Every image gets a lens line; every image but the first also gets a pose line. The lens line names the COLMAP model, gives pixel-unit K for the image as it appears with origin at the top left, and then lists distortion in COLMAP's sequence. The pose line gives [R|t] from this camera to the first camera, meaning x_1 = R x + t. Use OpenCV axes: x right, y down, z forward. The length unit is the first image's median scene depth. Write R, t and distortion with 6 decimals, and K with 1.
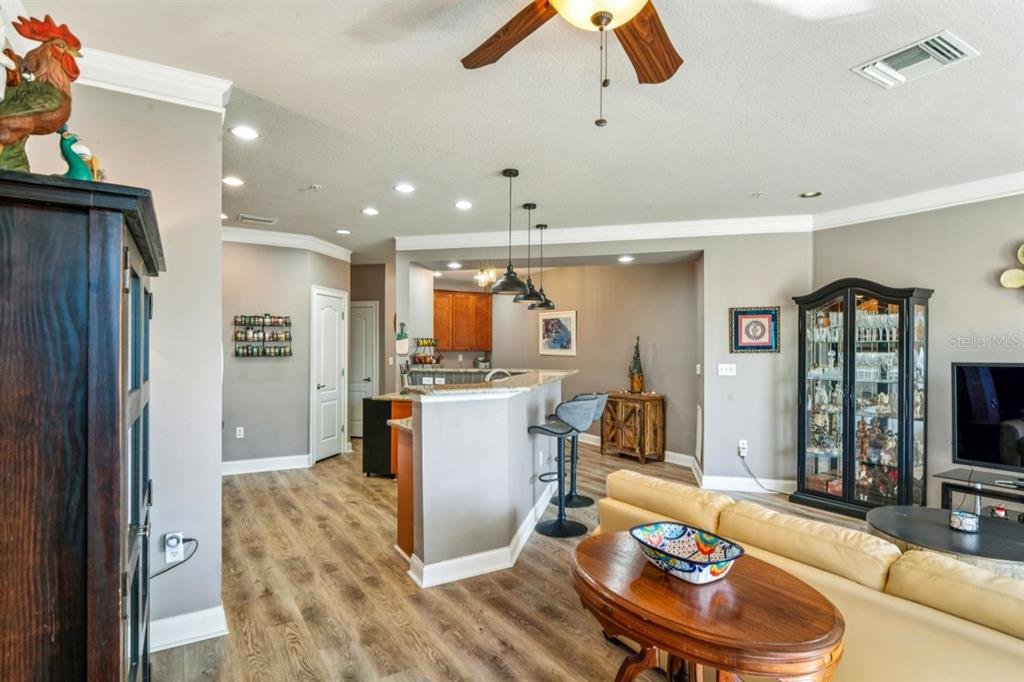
lens RADIAL K [[530.5, 0, 505.6], [0, 530.5, 357.0], [0, 0, 1]] dist [0.000497, -0.000812]
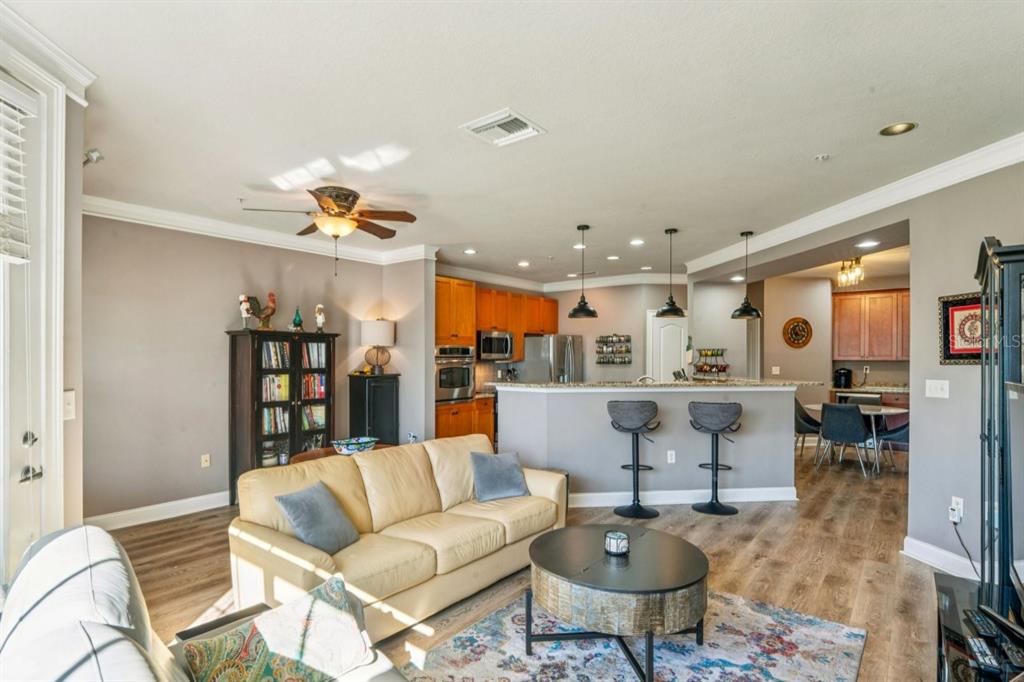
lens RADIAL K [[523.1, 0, 495.3], [0, 523.1, 359.8], [0, 0, 1]] dist [-0.000955, -0.000221]
pose [[0.338757, 0.001206, -0.940873, 0.770391], [-0.012720, 0.999914, -0.003298, -0.003617], [0.940788, 0.013085, 0.338743, 0.225191]]
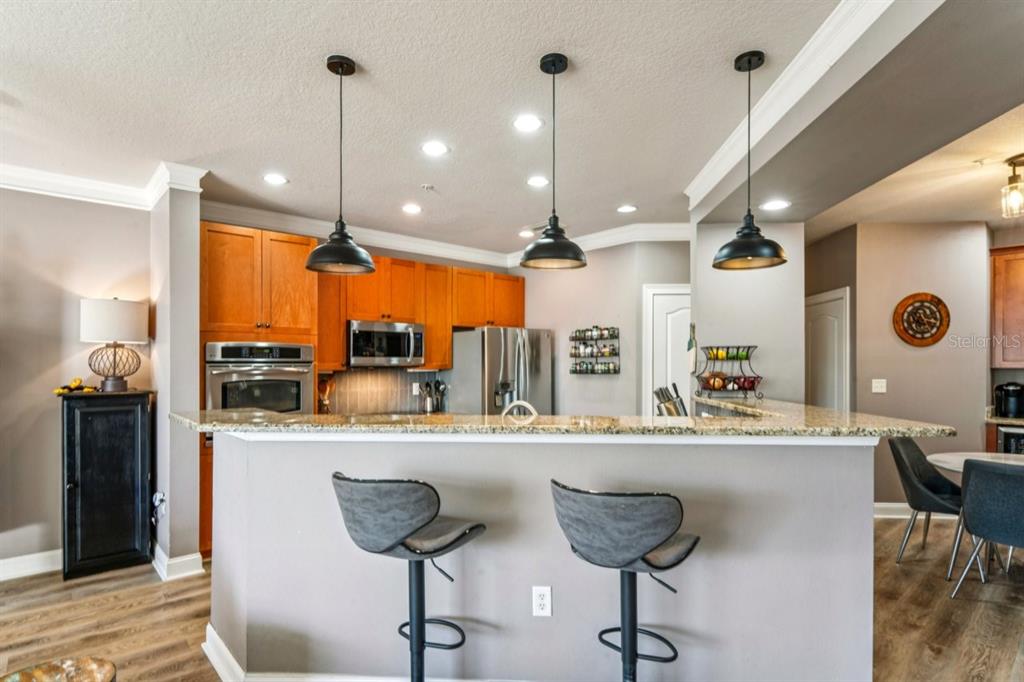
lens RADIAL K [[534.6, 0, 509.1], [0, 534.6, 368.0], [0, 0, 1]] dist [-0.002449, 0.000085]
pose [[0.178044, 0.001296, -0.984022, 0.409598], [-0.013928, 0.999902, -0.001203, -0.007985], [0.983924, 0.013920, 0.178045, 0.705757]]
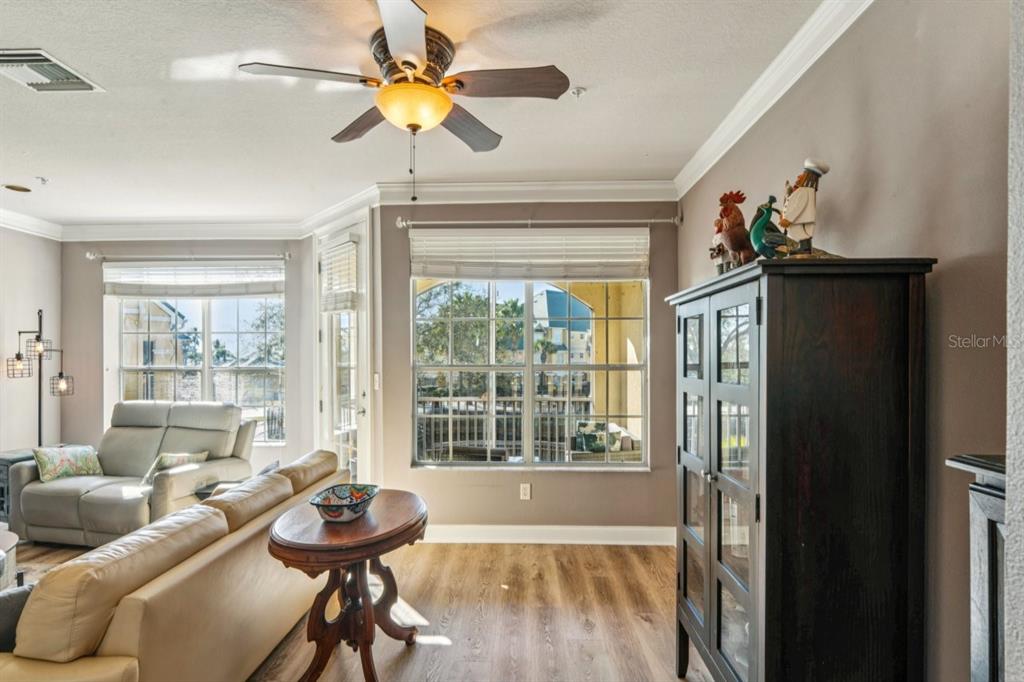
lens RADIAL K [[530.5, 0, 505.6], [0, 530.5, 357.0], [0, 0, 1]] dist [0.000497, -0.000812]
pose [[-0.830815, -0.002929, 0.556541, -0.219600], [0.005275, 0.999900, 0.013136, -0.008063], [-0.556524, 0.013849, -0.830716, 0.540829]]
